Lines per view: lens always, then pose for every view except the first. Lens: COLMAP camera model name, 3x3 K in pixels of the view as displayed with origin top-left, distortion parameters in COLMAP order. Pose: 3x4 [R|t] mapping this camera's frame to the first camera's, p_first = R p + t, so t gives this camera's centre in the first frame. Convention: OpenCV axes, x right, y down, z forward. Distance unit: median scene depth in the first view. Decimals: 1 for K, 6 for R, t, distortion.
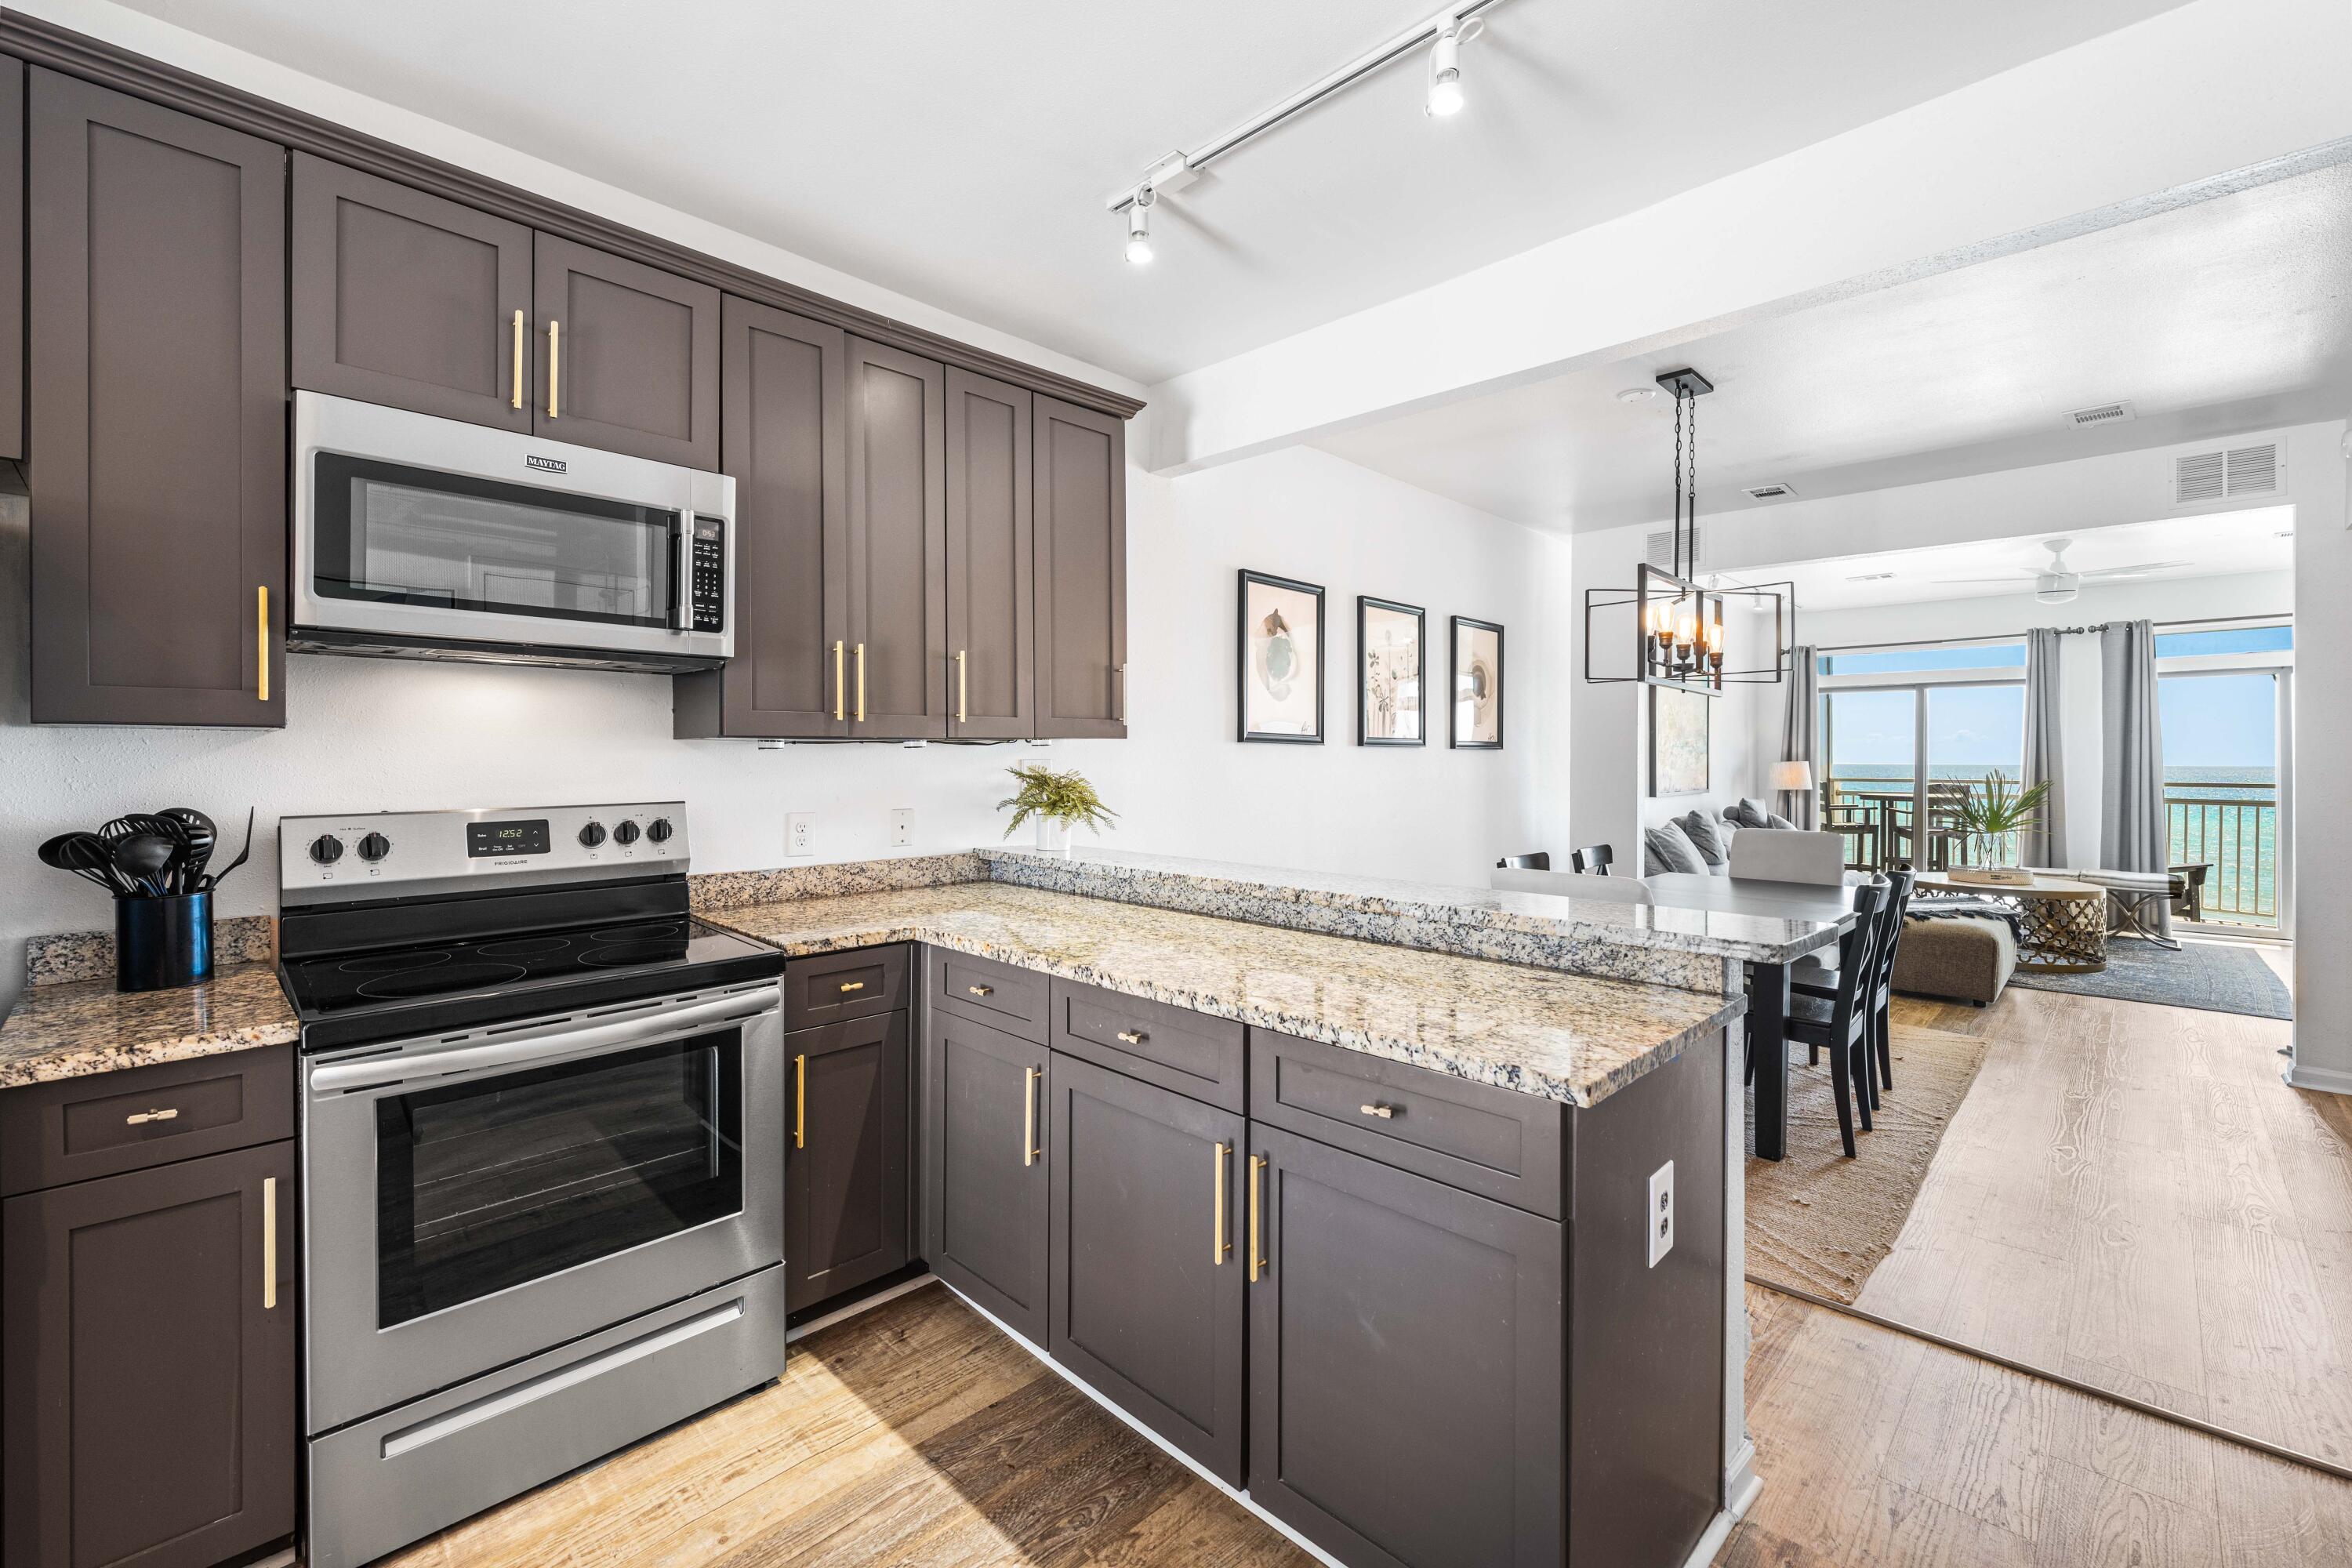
lens RADIAL K [[987.5, 0, 1176.0], [0, 987.5, 784.0], [0, 0, 1]] dist [0.000117, 0.000330]
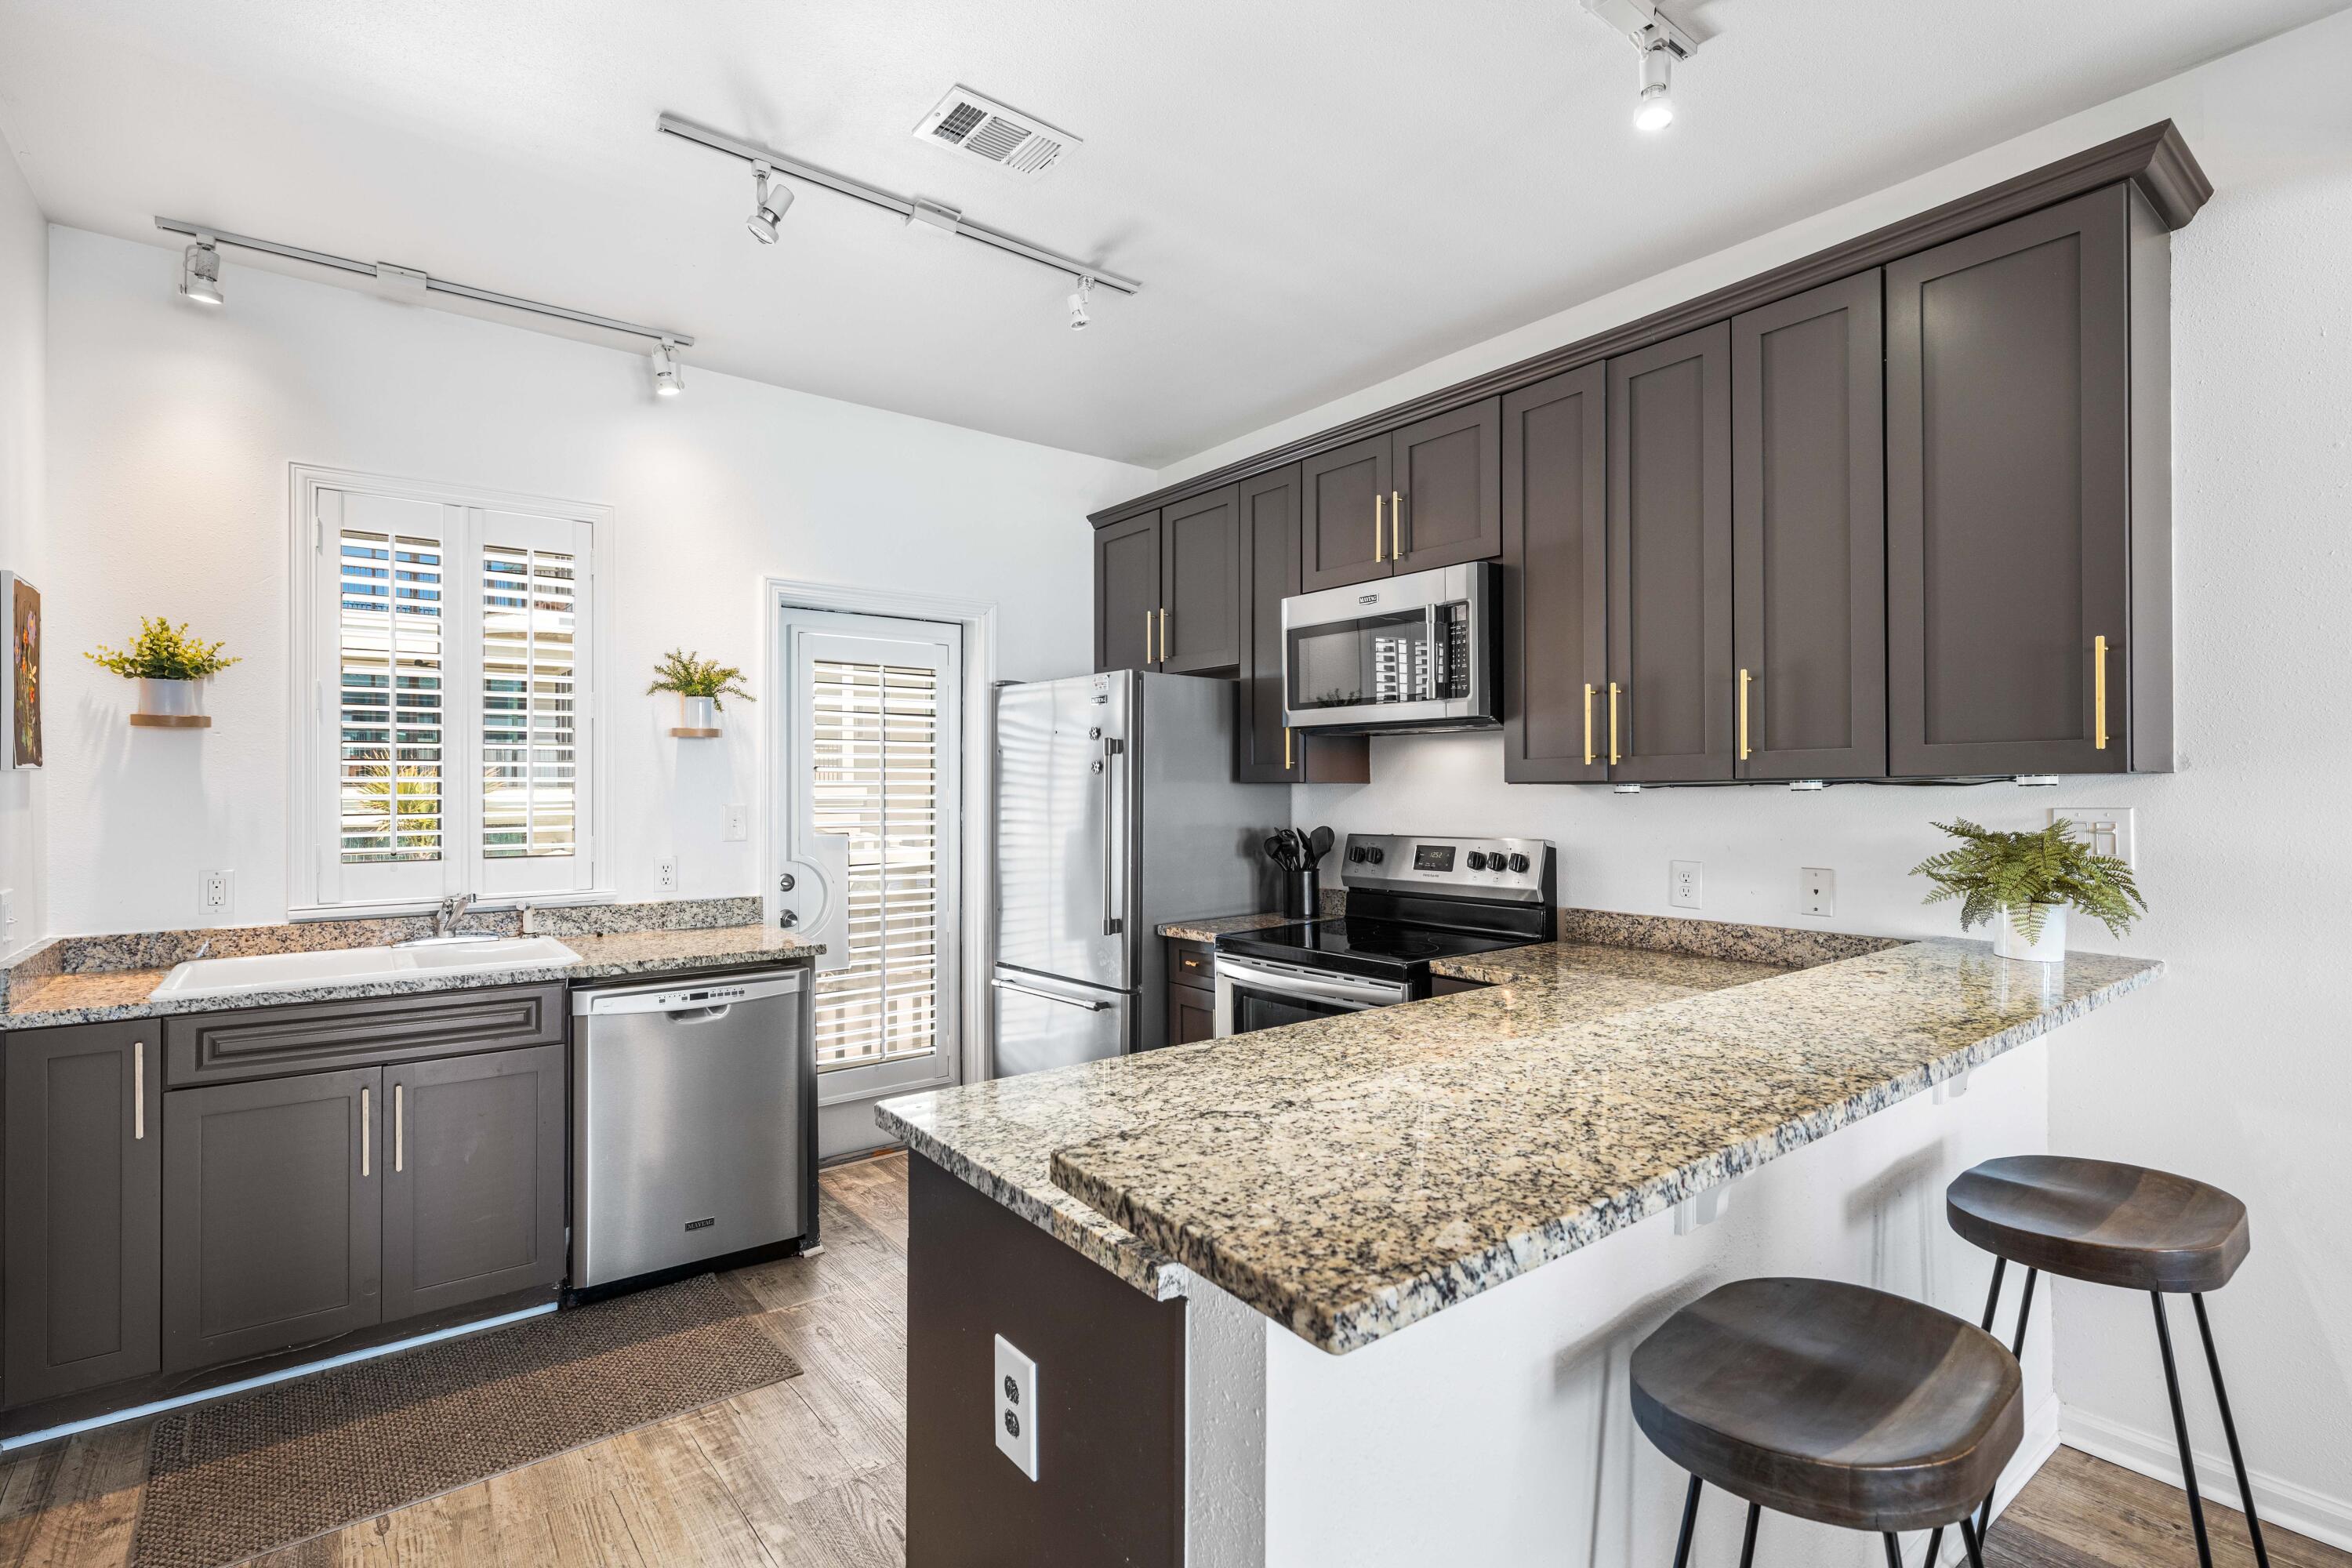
lens RADIAL K [[1102.4, 0, 1176.0], [0, 1102.4, 784.0], [0, 0, 1]] dist [-0.003163, 0.000214]
pose [[-0.123426, 0.007845, -0.992323, 0.660119], [-0.013468, 0.999863, 0.009580, -0.043209], [0.992262, 0.014547, -0.123303, 0.611746]]
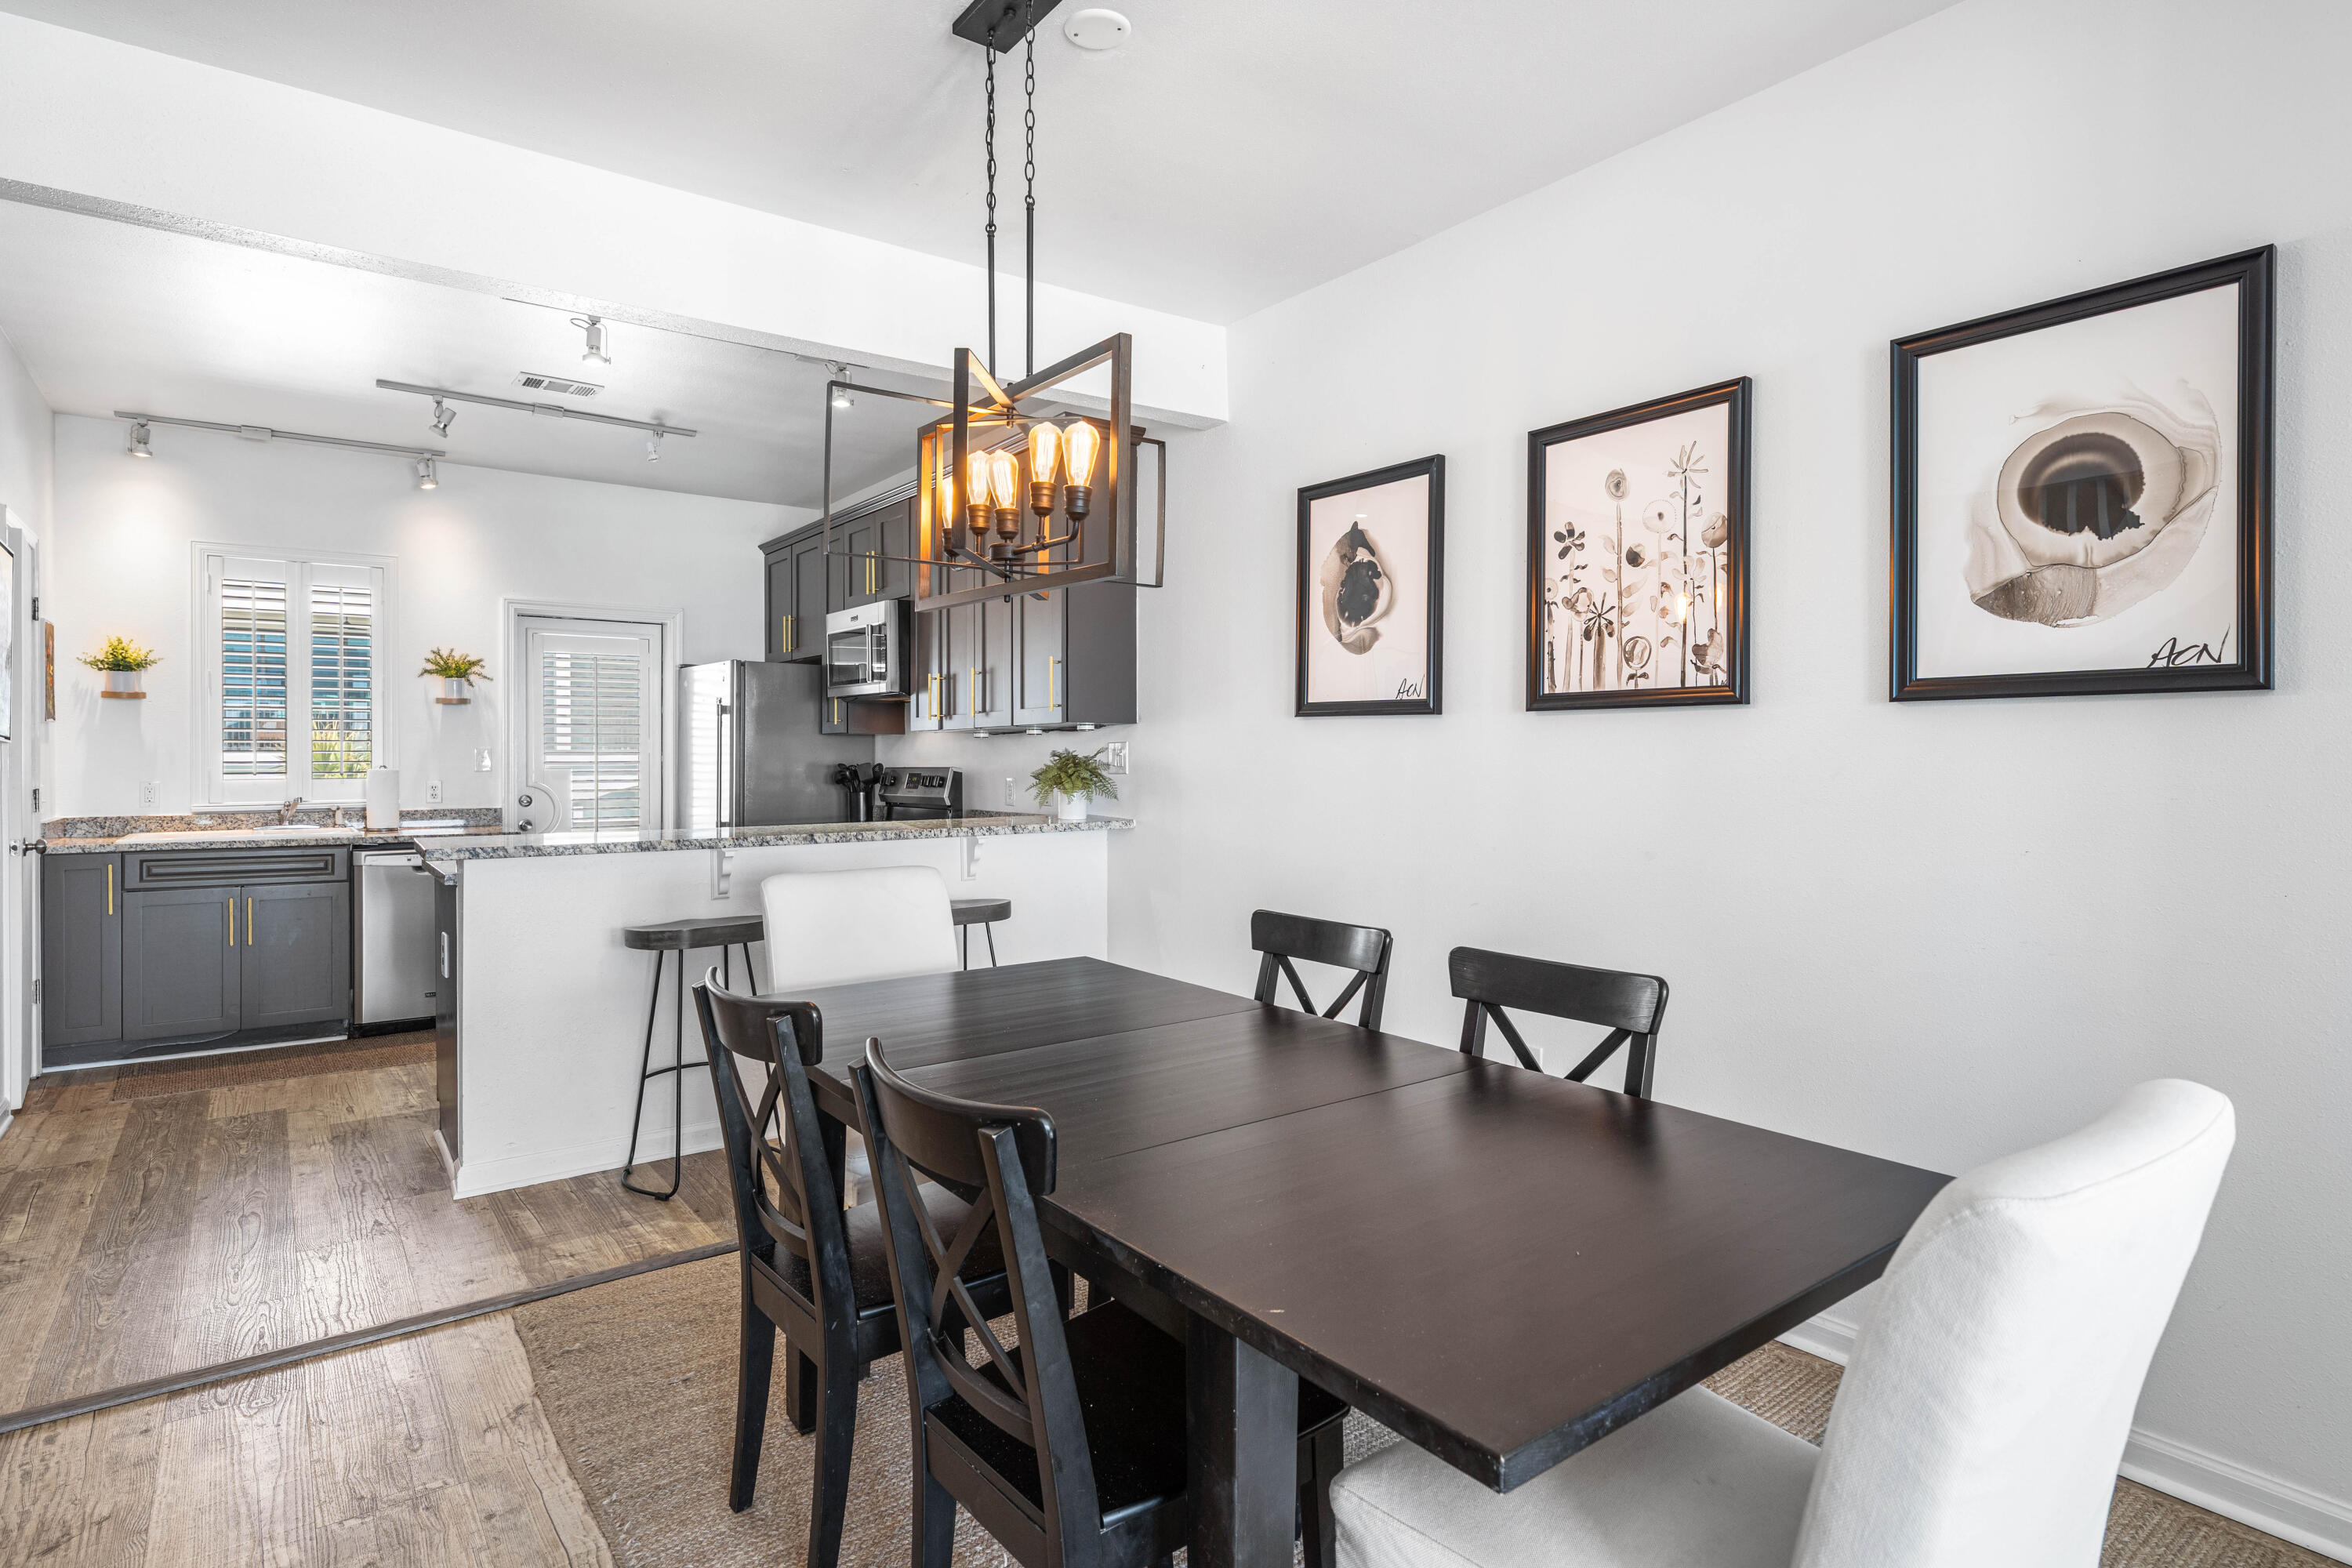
lens RADIAL K [[1224.7, 0, 1173.6], [0, 1224.7, 758.4], [0, 0, 1]] dist [-0.000678, -0.000535]
pose [[-0.140584, 0.012890, -0.989985, 1.418386], [-0.013983, 0.999790, 0.015004, -0.031373], [0.989970, 0.015953, -0.140374, 1.447959]]
